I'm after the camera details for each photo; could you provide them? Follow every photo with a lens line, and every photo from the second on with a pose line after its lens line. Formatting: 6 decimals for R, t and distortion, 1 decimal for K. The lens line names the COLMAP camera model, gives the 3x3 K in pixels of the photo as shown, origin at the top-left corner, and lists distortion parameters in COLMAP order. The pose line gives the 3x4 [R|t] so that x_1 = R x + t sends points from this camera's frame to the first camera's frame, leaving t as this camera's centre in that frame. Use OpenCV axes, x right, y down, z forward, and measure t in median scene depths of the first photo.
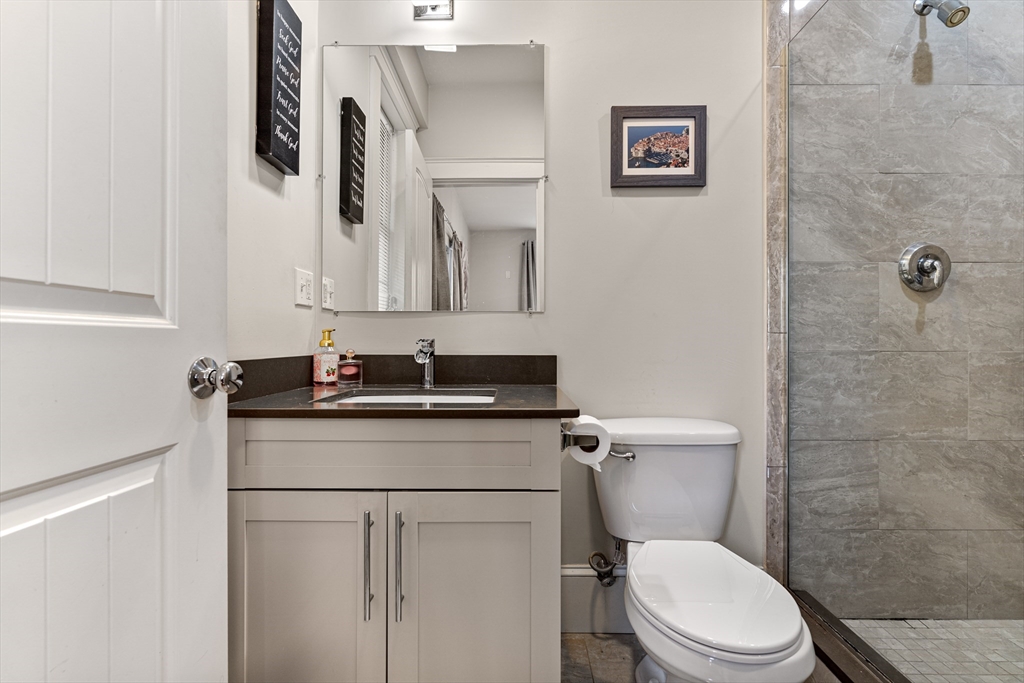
lens RADIAL K [[453.1, 0, 512.0], [0, 453.1, 341.5], [0, 0, 1]] dist [-0.000684, -0.000352]
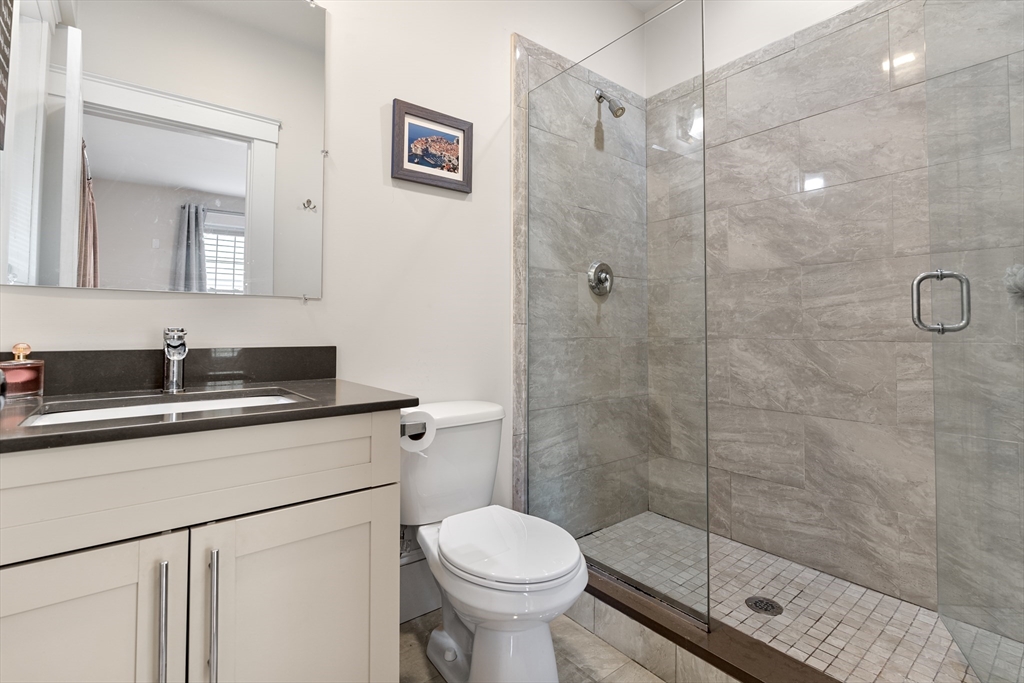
lens RADIAL K [[474.7, 0, 512.4], [0, 474.7, 319.6], [0, 0, 1]] dist [-0.001176, 0.000016]
pose [[0.776453, 0.013283, 0.630035, -0.236106], [0.001615, 0.999733, -0.023067, -0.000738], [-0.630173, 0.018928, 0.776224, 0.022473]]
